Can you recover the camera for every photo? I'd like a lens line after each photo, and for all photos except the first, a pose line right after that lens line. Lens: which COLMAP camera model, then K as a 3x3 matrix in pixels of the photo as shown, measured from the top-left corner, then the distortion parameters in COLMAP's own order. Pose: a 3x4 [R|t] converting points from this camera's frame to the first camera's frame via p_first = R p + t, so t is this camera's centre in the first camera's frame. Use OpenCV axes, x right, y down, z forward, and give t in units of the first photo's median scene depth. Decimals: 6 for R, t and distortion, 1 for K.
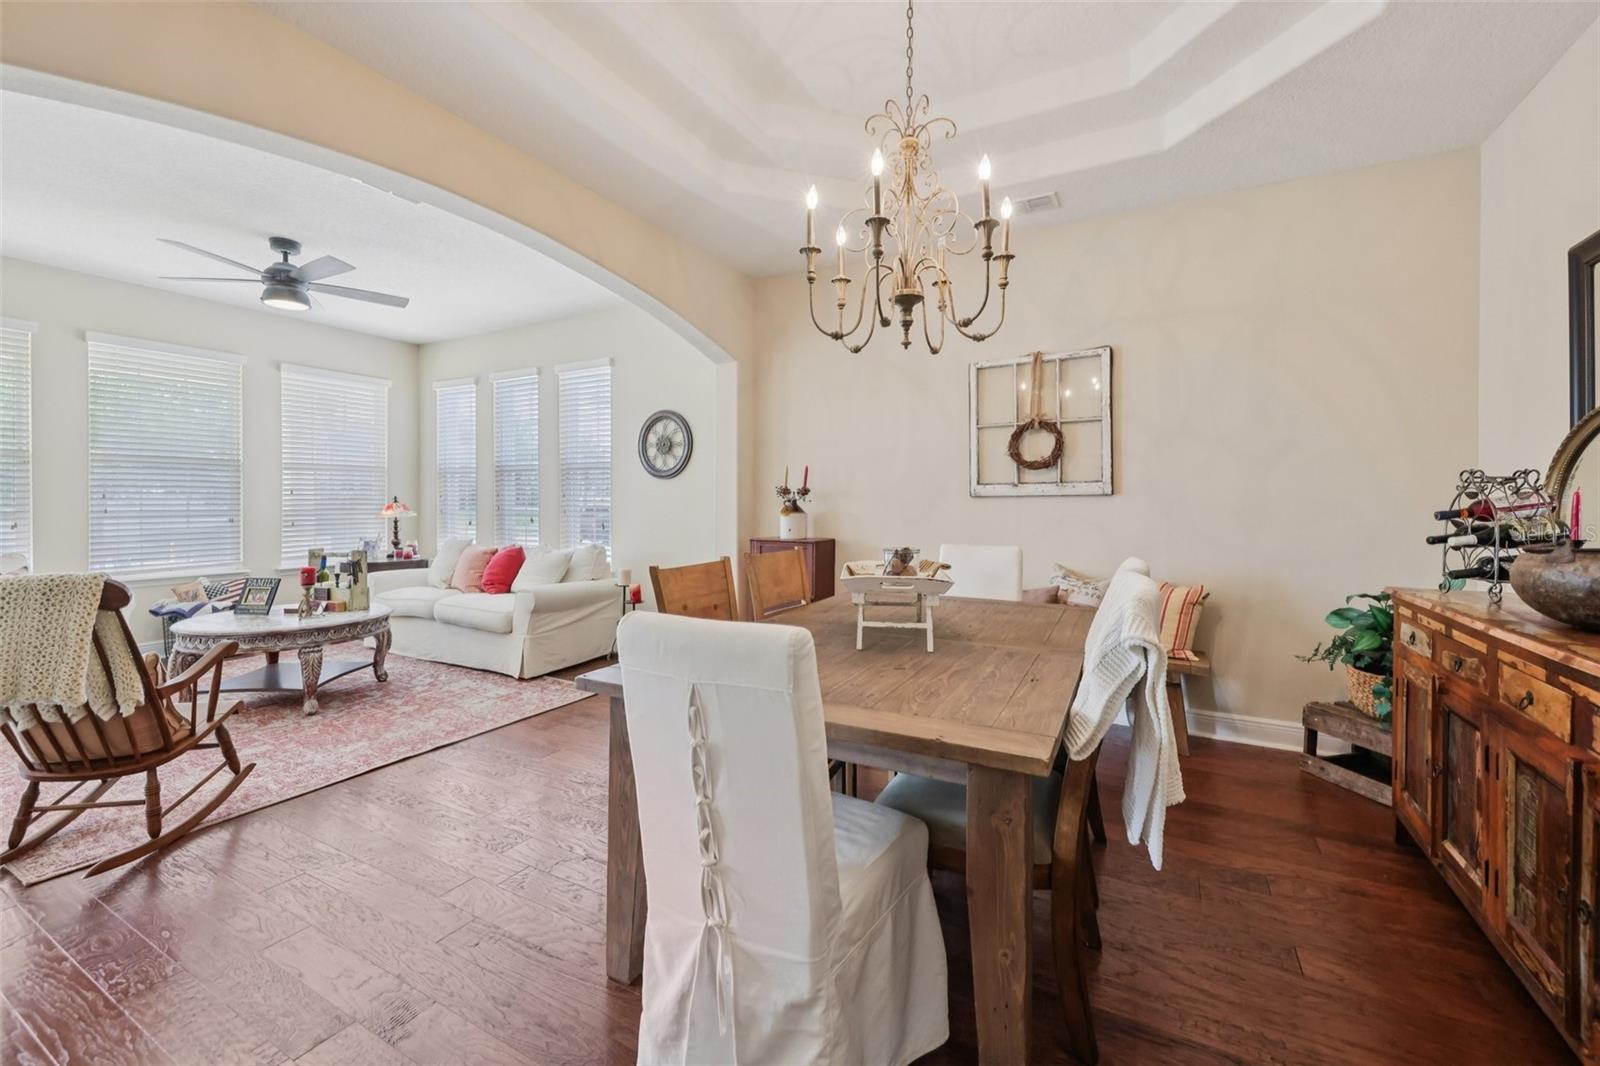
lens RADIAL K [[640.3, 0, 798.8], [0, 640.3, 503.1], [0, 0, 1]] dist [0.008529, -0.003972]
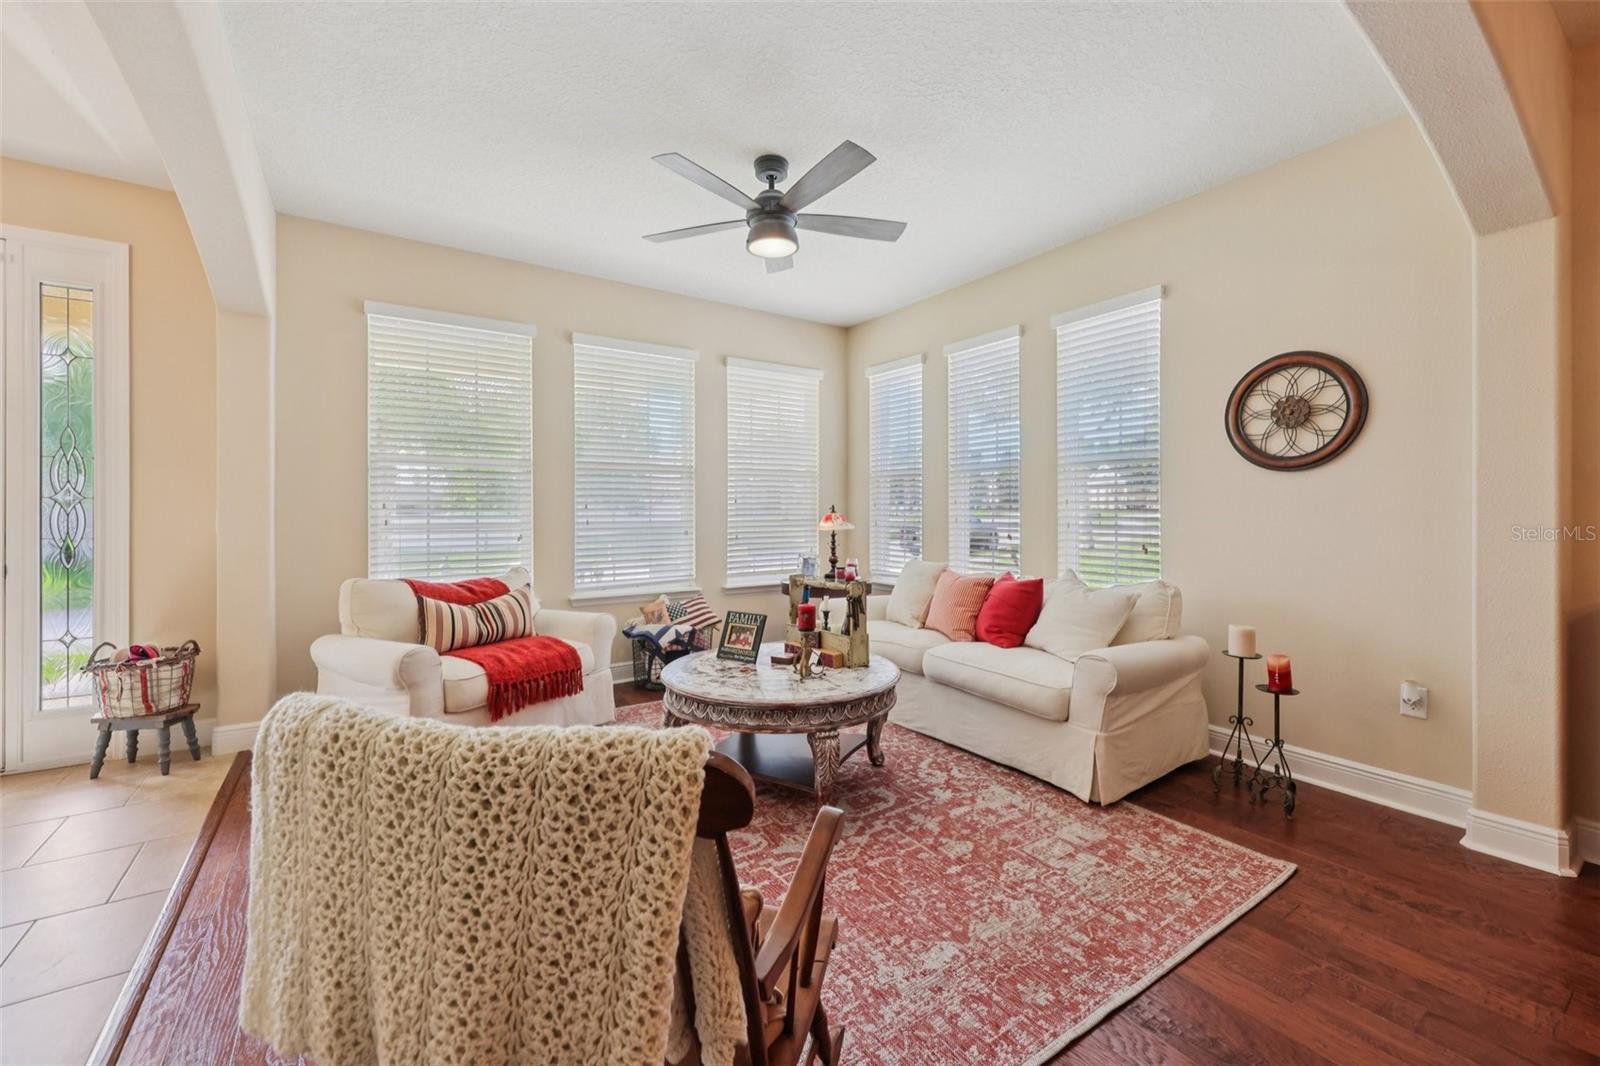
lens RADIAL K [[640.3, 0, 798.7], [0, 640.3, 510.3], [0, 0, 1]] dist [0.008529, -0.003972]
pose [[0.888264, -0.002843, -0.459324, -0.381582], [0.000946, 0.999990, -0.004360, -0.000701], [0.459332, 0.003438, 0.888258, 0.316044]]
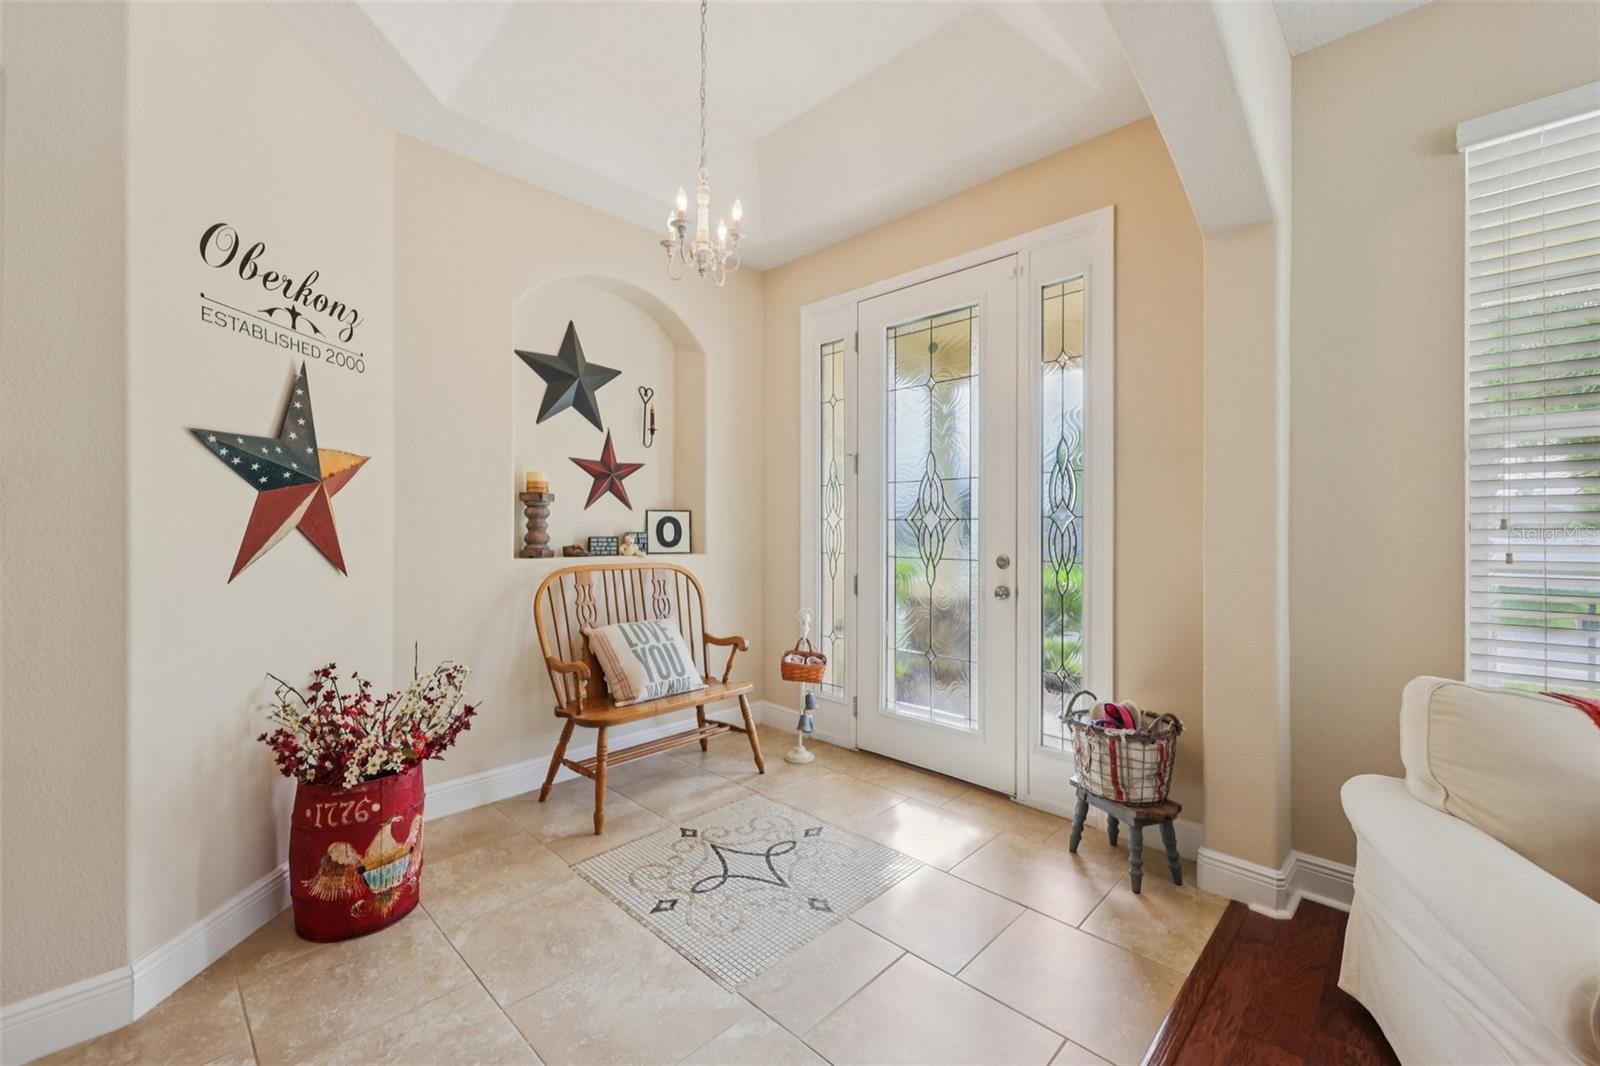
lens RADIAL K [[640.3, 0, 796.7], [0, 640.3, 529.1], [0, 0, 1]] dist [0.008529, -0.003972]
pose [[-0.274240, -0.005408, -0.961646, -0.726249], [-0.009053, 0.999954, -0.003042, -0.002288], [0.961619, 0.007872, -0.274277, 0.489980]]
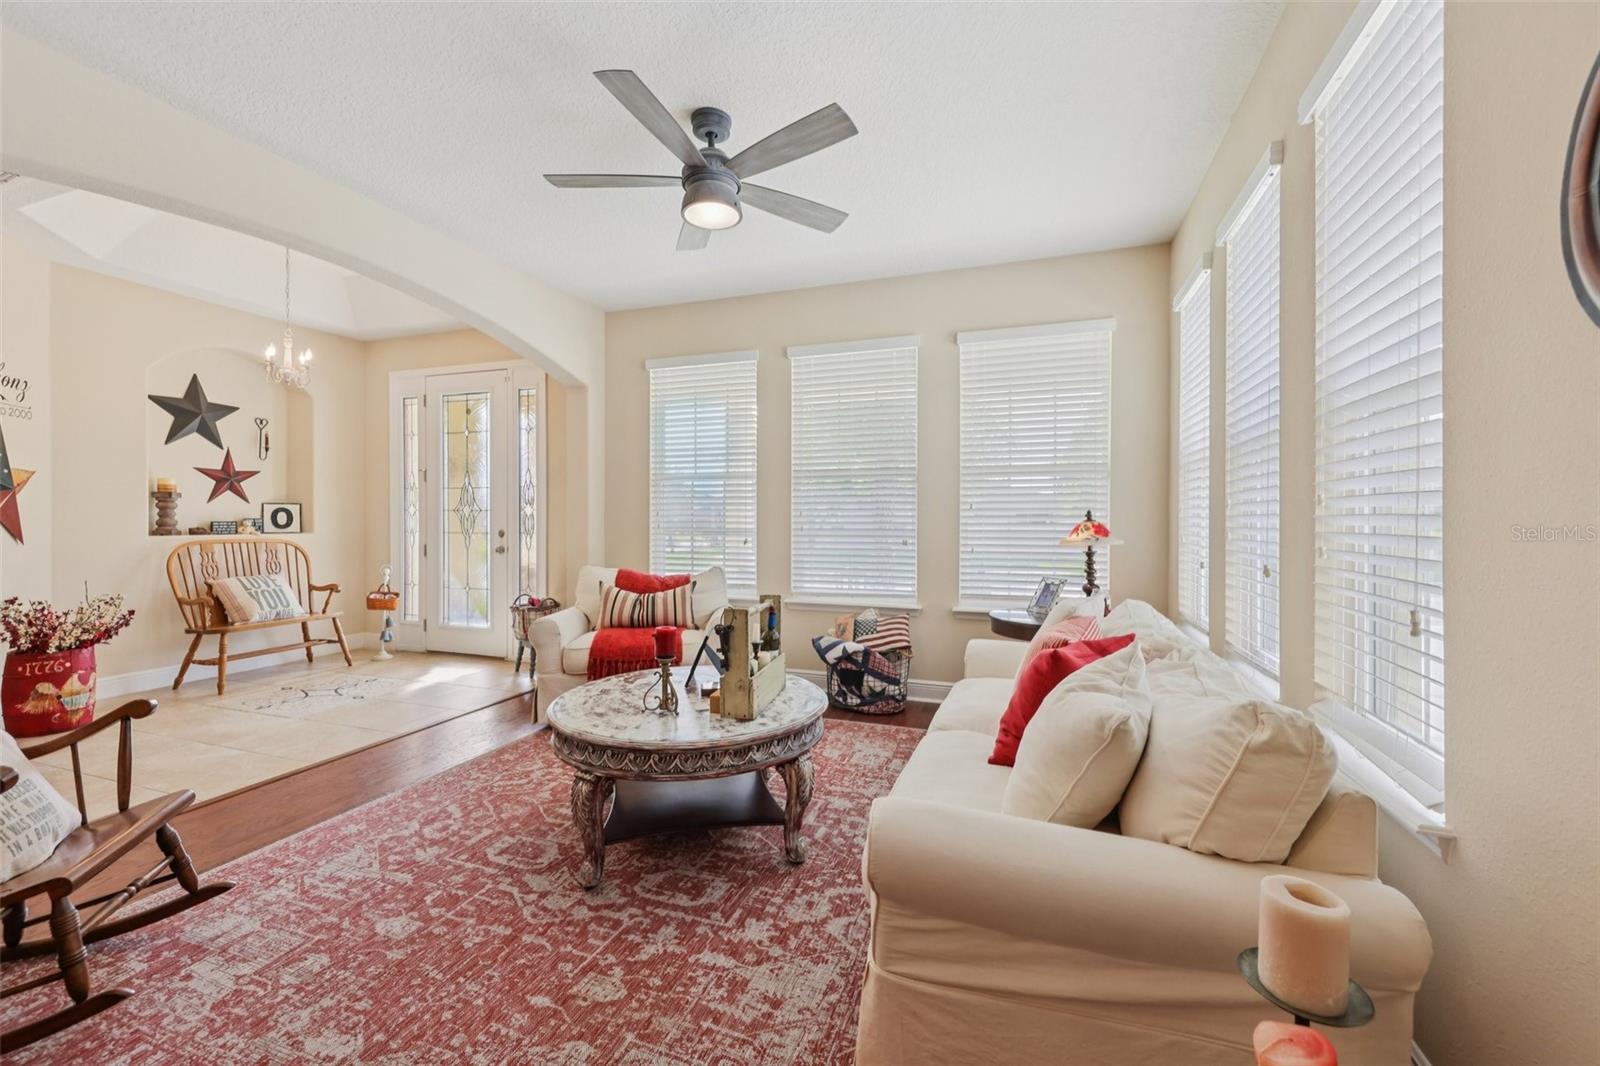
lens RADIAL K [[640.3, 0, 803.3], [0, 640.3, 517.0], [0, 0, 1]] dist [0.008529, -0.003972]
pose [[0.160352, -0.004161, -0.987051, -0.126049], [-0.004731, 0.999976, -0.004984, -0.000515], [0.987049, 0.005469, 0.160328, 0.878191]]
